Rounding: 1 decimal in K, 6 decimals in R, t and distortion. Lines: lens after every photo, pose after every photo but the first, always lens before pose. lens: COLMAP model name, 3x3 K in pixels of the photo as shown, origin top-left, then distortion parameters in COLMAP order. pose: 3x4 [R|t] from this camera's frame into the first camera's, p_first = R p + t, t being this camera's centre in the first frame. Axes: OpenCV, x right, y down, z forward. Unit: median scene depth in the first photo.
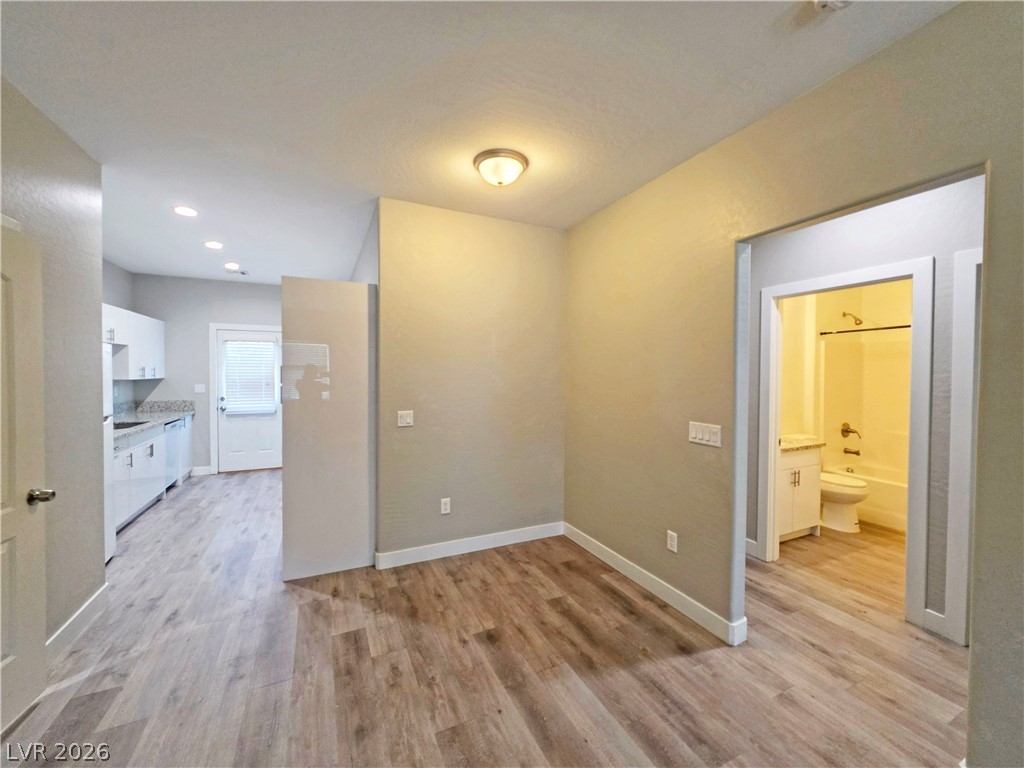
lens RADIAL K [[409.8, 0, 509.9], [0, 409.8, 377.8], [0, 0, 1]] dist [-0.003779, 0.001304]
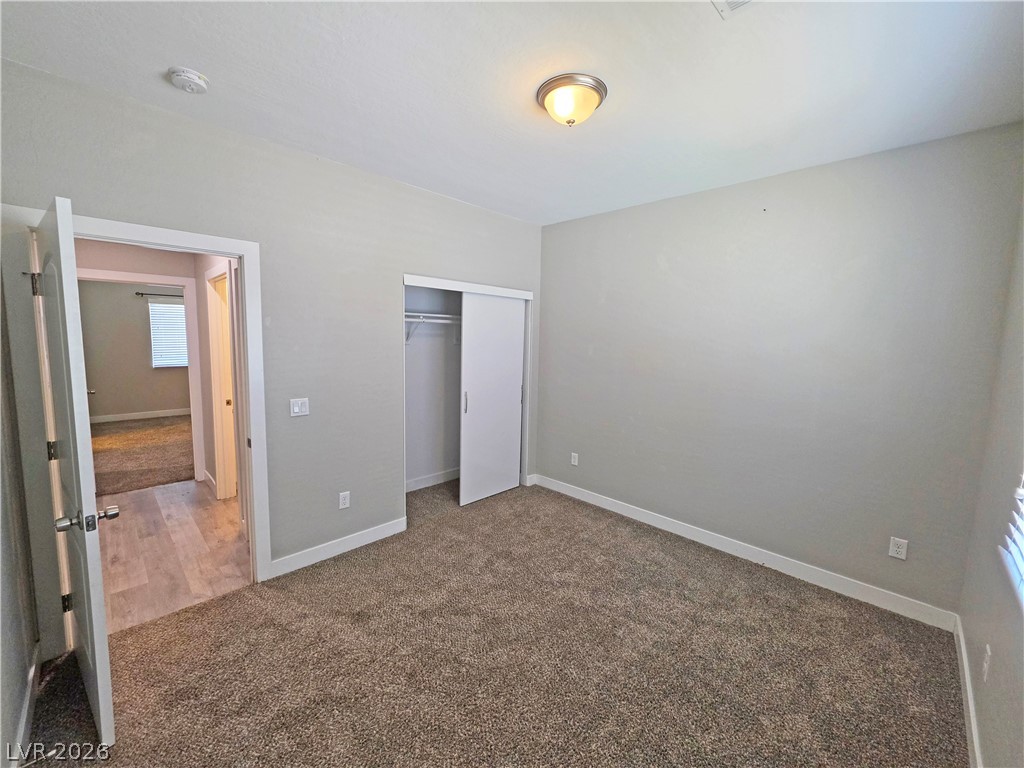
lens RADIAL K [[409.8, 0, 511.6], [0, 409.8, 383.8], [0, 0, 1]] dist [-0.003779, 0.001304]
pose [[0.938365, -0.019753, 0.345082, 1.038975], [-0.015479, 0.994963, 0.099043, -0.030803], [-0.345300, -0.098280, 0.933332, -0.413137]]
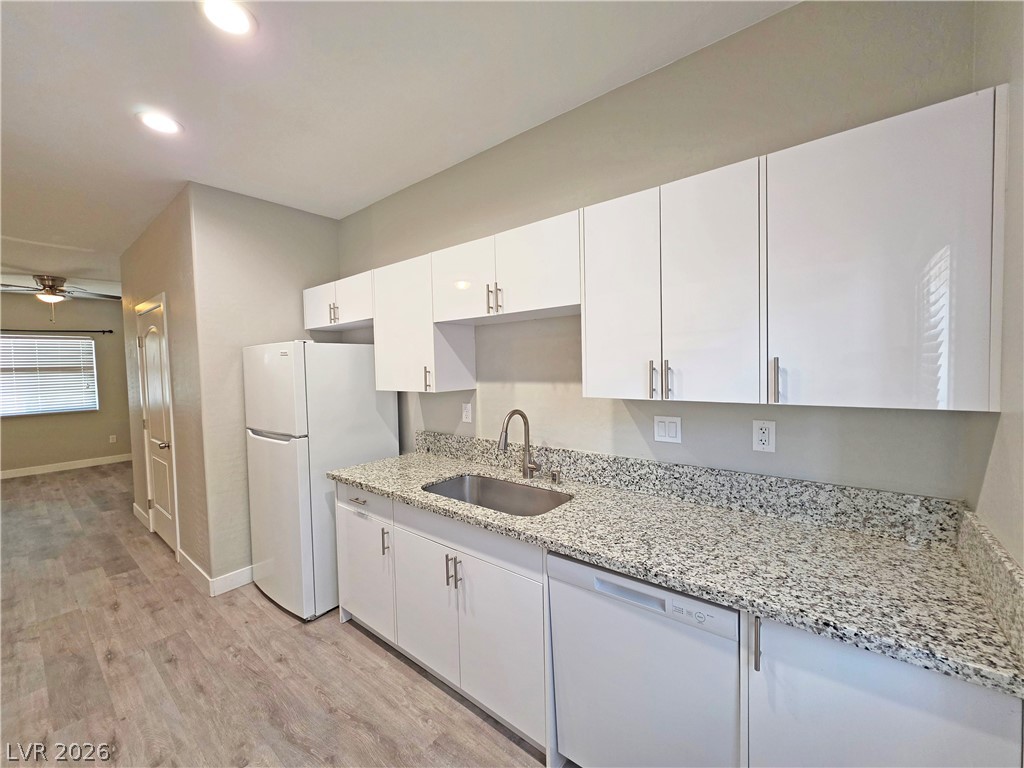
lens RADIAL K [[409.8, 0, 510.9], [0, 409.8, 379.2], [0, 0, 1]] dist [-0.003779, 0.001304]
pose [[-0.898053, 0.034771, -0.438511, -1.016932], [0.014858, 0.998700, 0.048761, -0.043892], [0.439637, 0.037274, -0.897402, 1.865955]]
